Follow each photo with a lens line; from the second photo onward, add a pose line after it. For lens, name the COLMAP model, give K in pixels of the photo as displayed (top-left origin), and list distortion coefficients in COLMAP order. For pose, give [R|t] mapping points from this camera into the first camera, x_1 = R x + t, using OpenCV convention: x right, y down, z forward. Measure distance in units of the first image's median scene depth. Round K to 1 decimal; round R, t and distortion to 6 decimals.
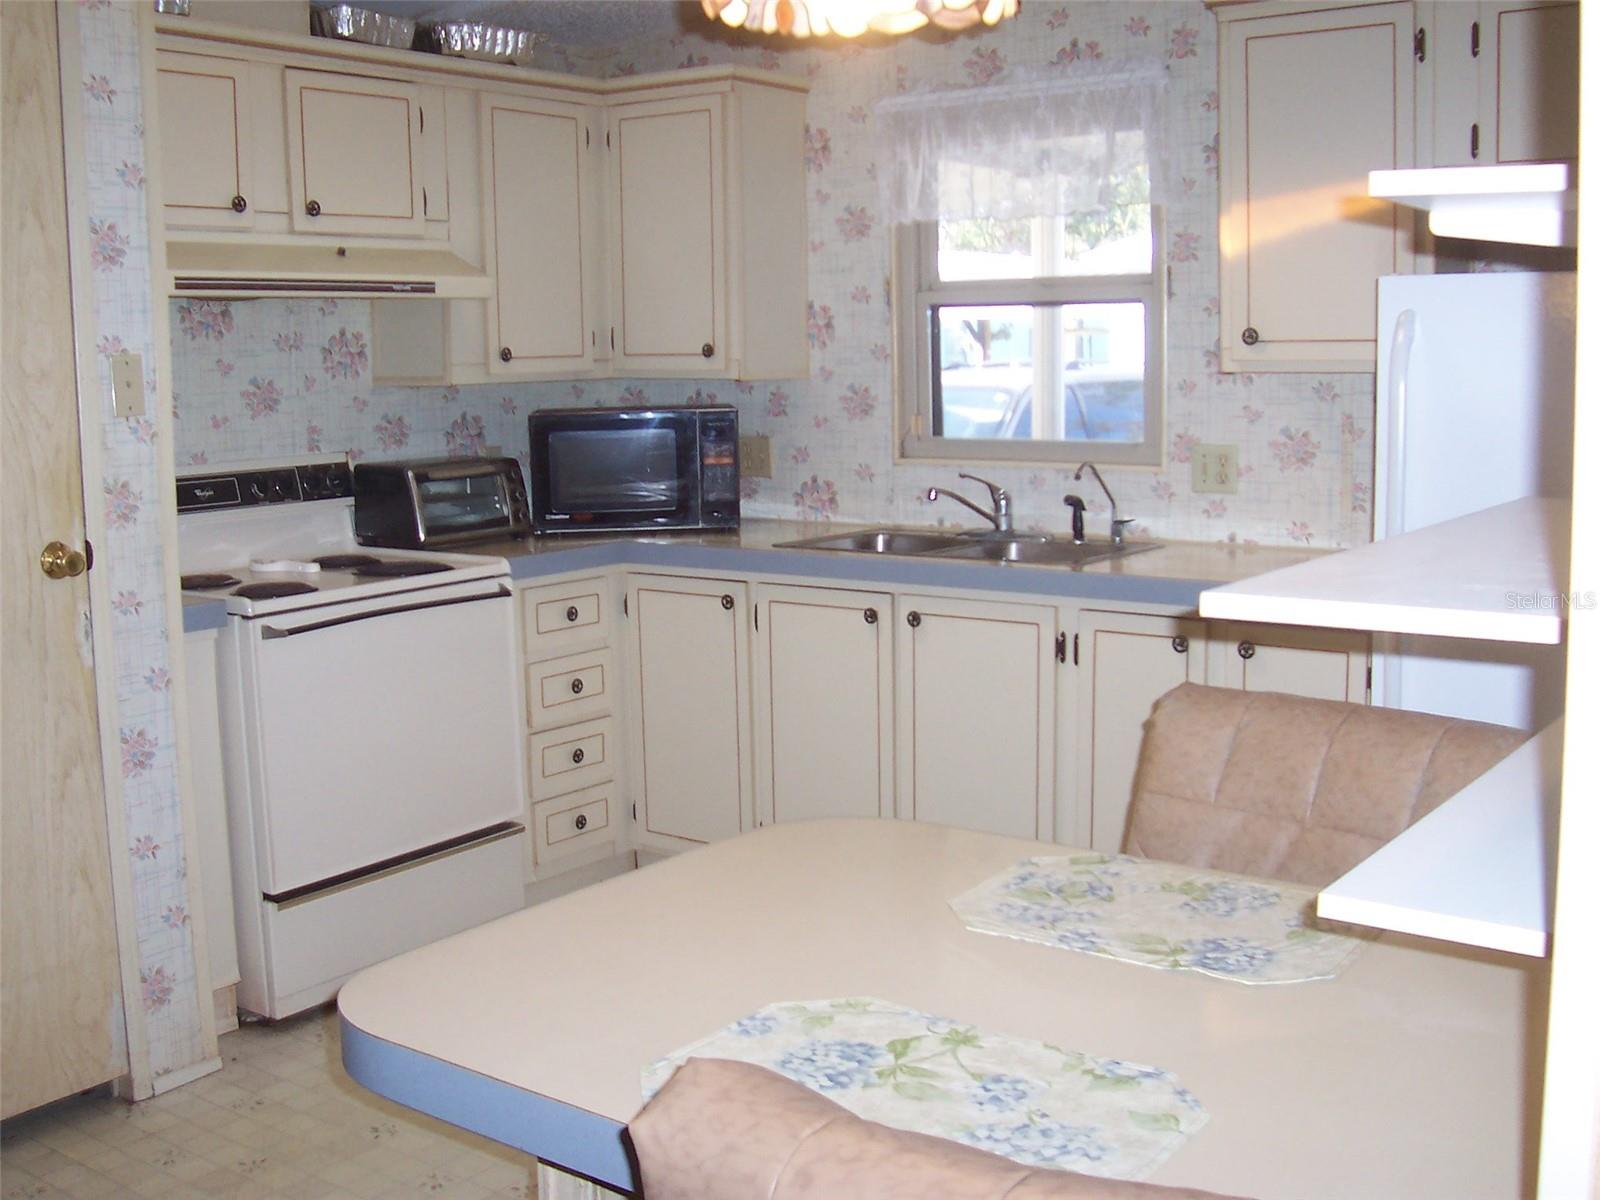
lens RADIAL K [[1725.6, 0, 806.6], [0, 1725.6, 568.5], [0, 0, 1]] dist [-0.138526, 0.000000]
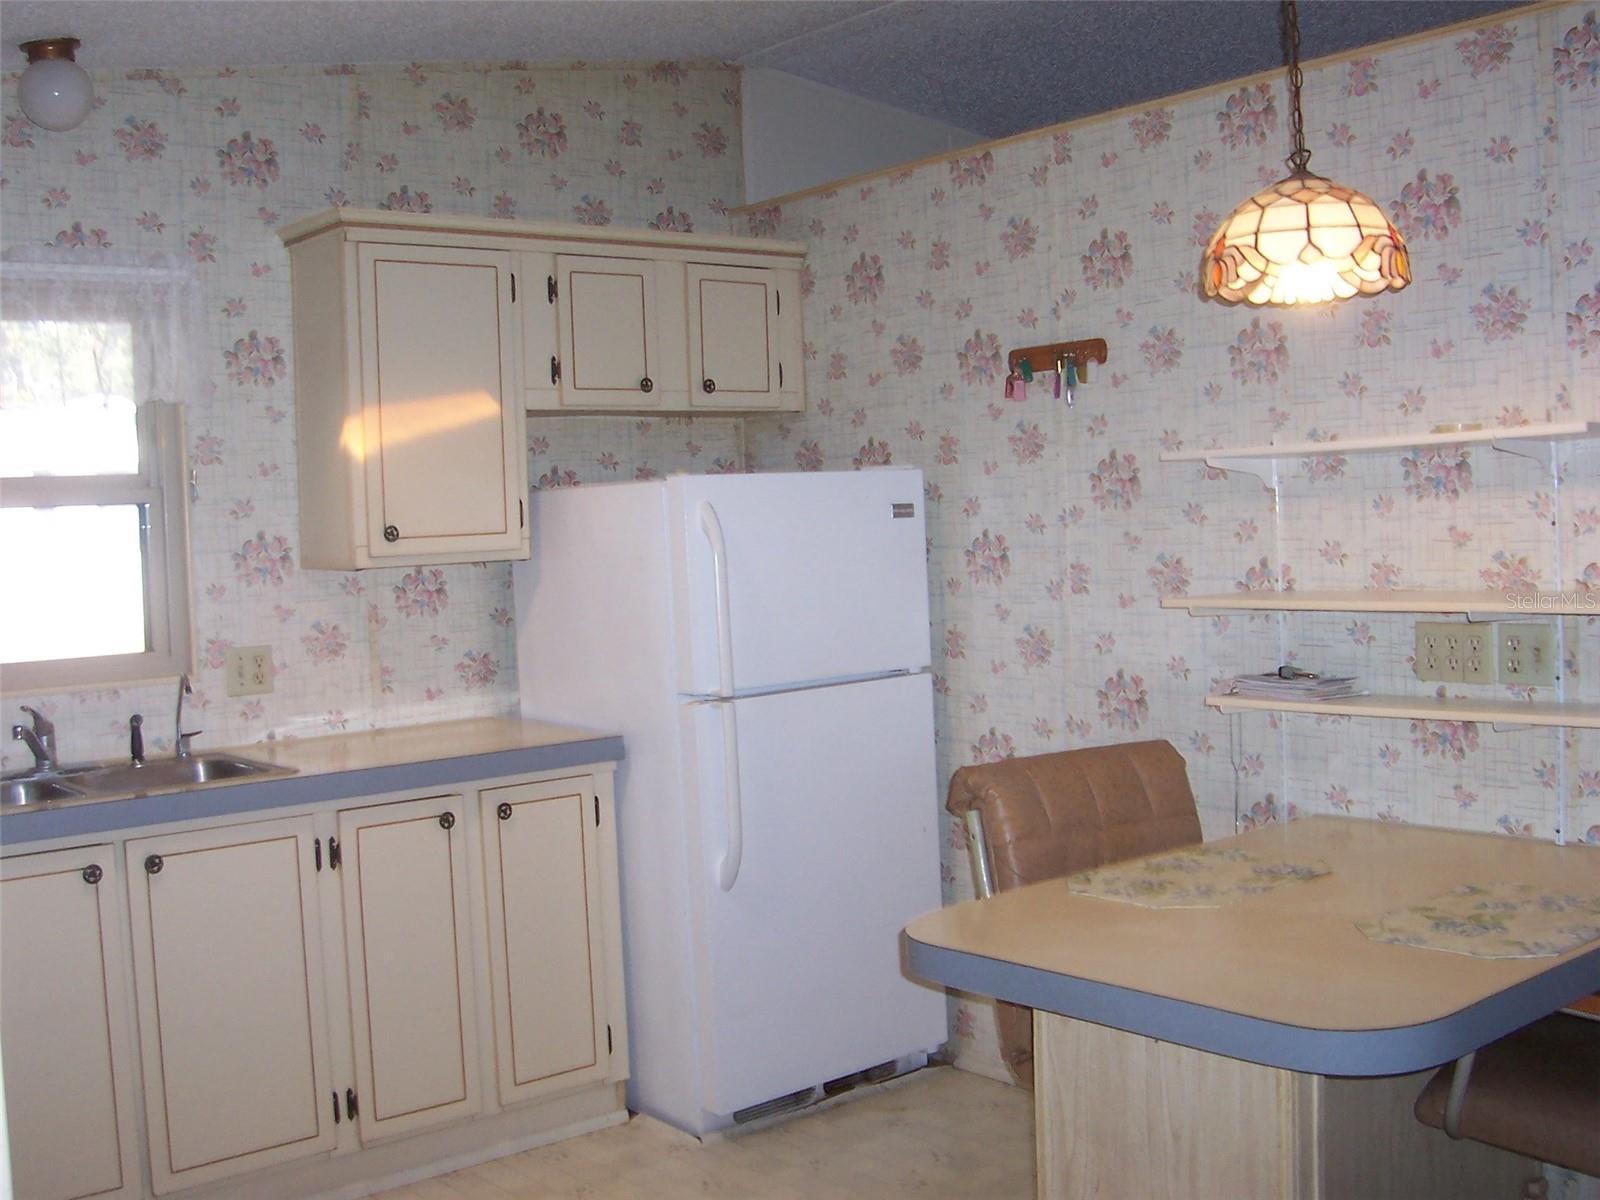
lens RADIAL K [[1725.6, 0, 769.2], [0, 1725.6, 594.8], [0, 0, 1]] dist [-0.138526, 0.000000]
pose [[0.252640, -0.037311, 0.966841, -0.645621], [0.159545, 0.987184, -0.003594, -0.049623], [-0.954316, 0.155162, 0.255355, 0.446090]]
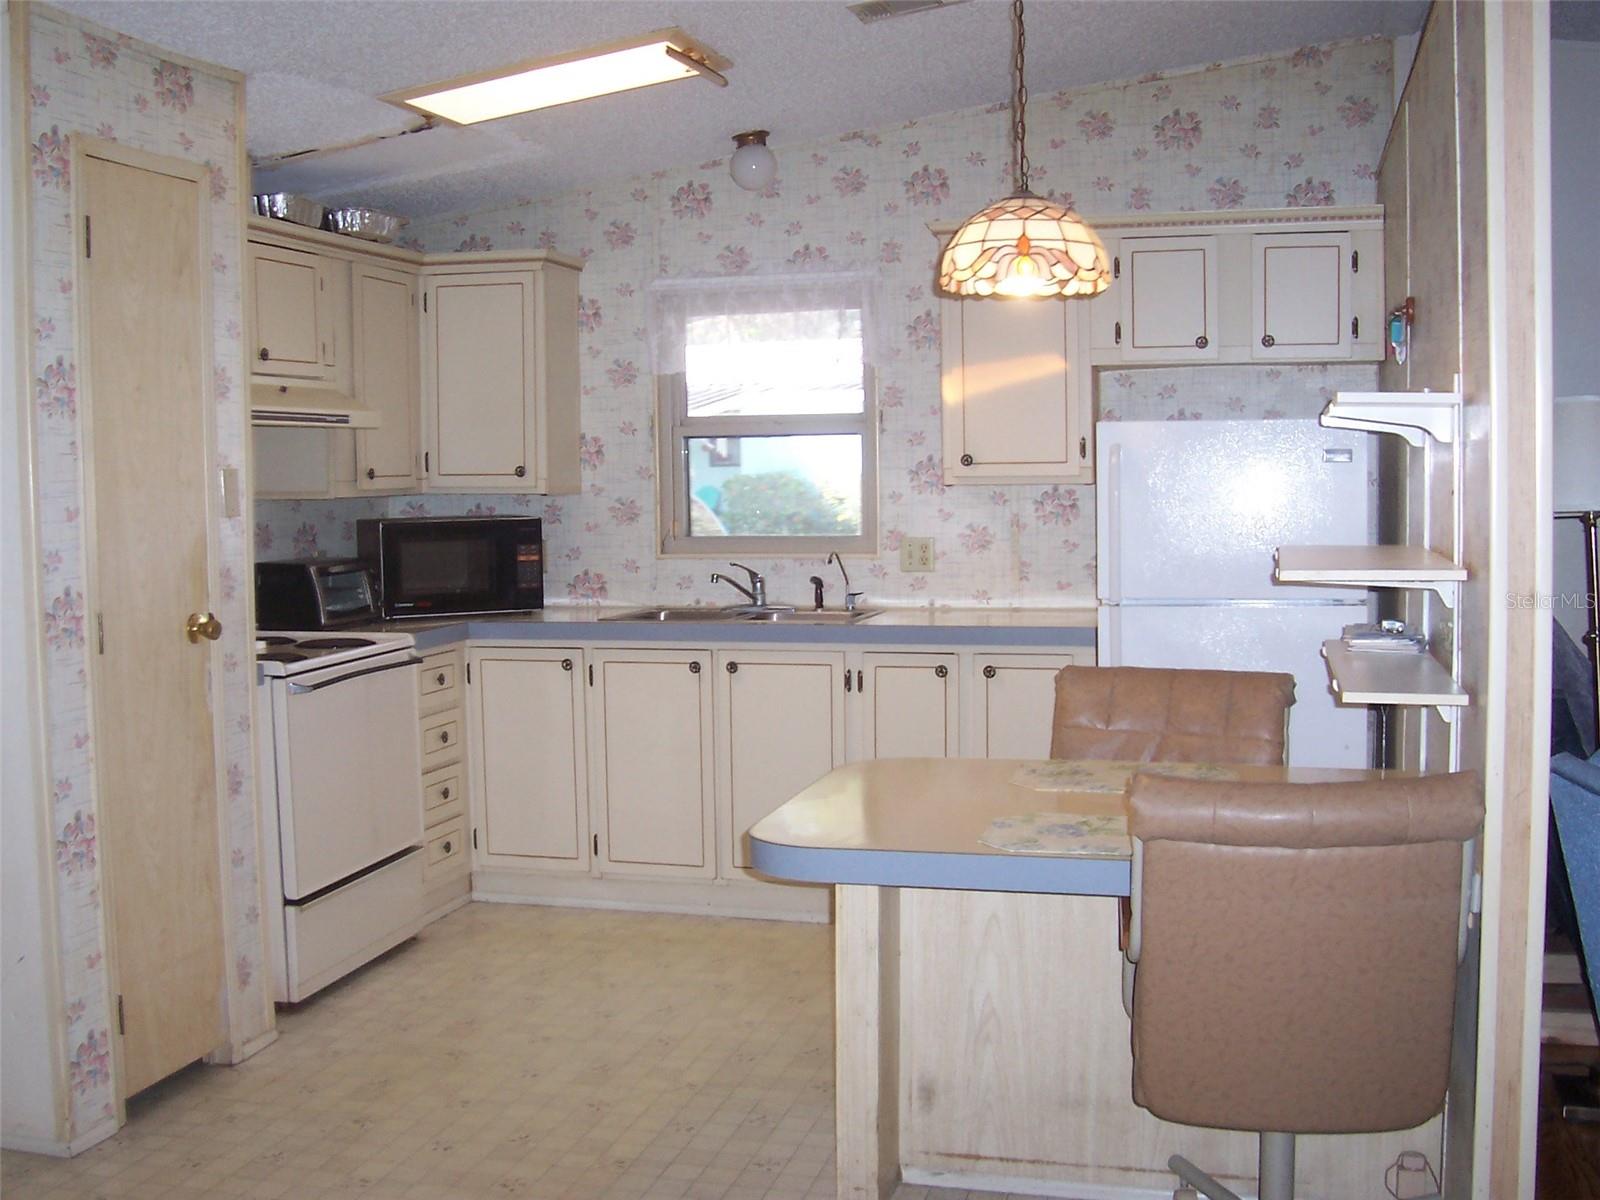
lens RADIAL K [[1725.6, 0, 792.2], [0, 1725.6, 584.1], [0, 0, 1]] dist [-0.138526, 0.000000]
pose [[0.932204, -0.020643, 0.361344, -0.366765], [0.043684, 0.997491, -0.055712, 0.039921], [-0.359287, 0.067720, 0.930767, -0.274935]]
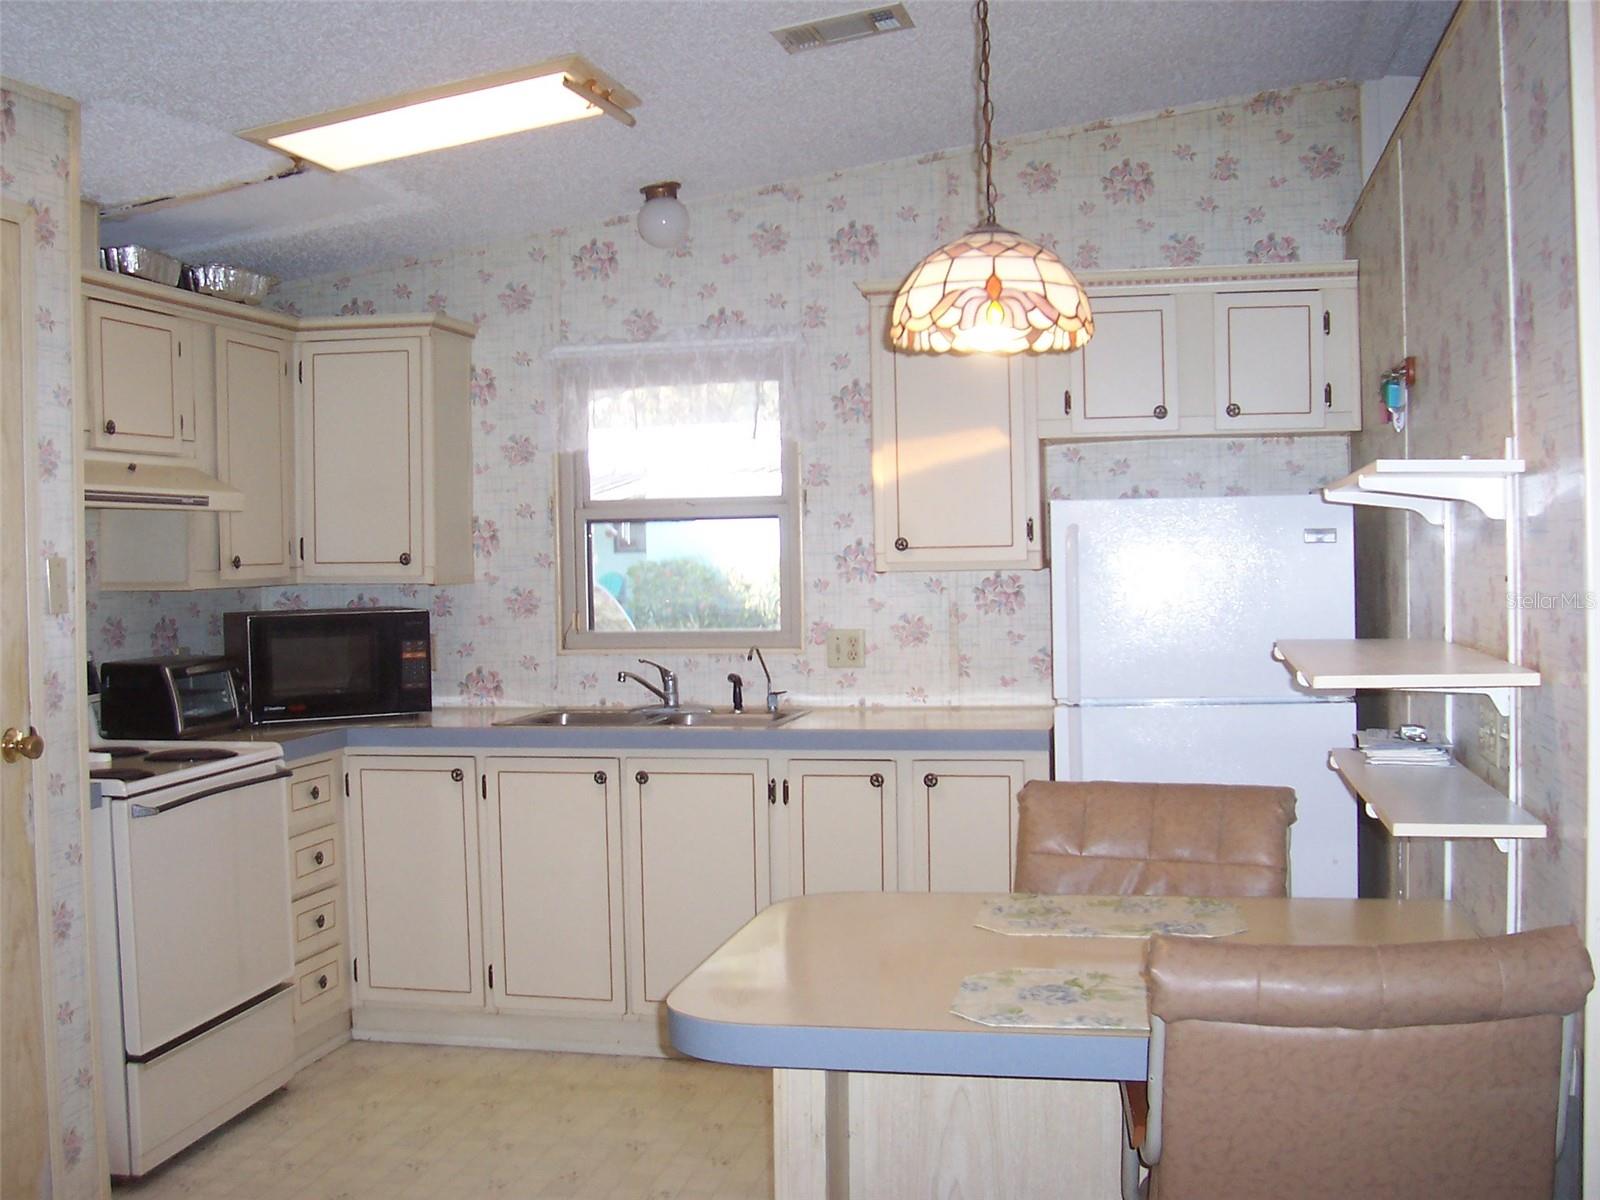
lens RADIAL K [[1725.6, 0, 790.0], [0, 1725.6, 584.0], [0, 0, 1]] dist [-0.138526, 0.000000]
pose [[0.911651, -0.008618, 0.410875, -0.323909], [0.055090, 0.993319, -0.101398, 0.021649], [-0.407257, 0.115075, 0.906035, -0.147589]]
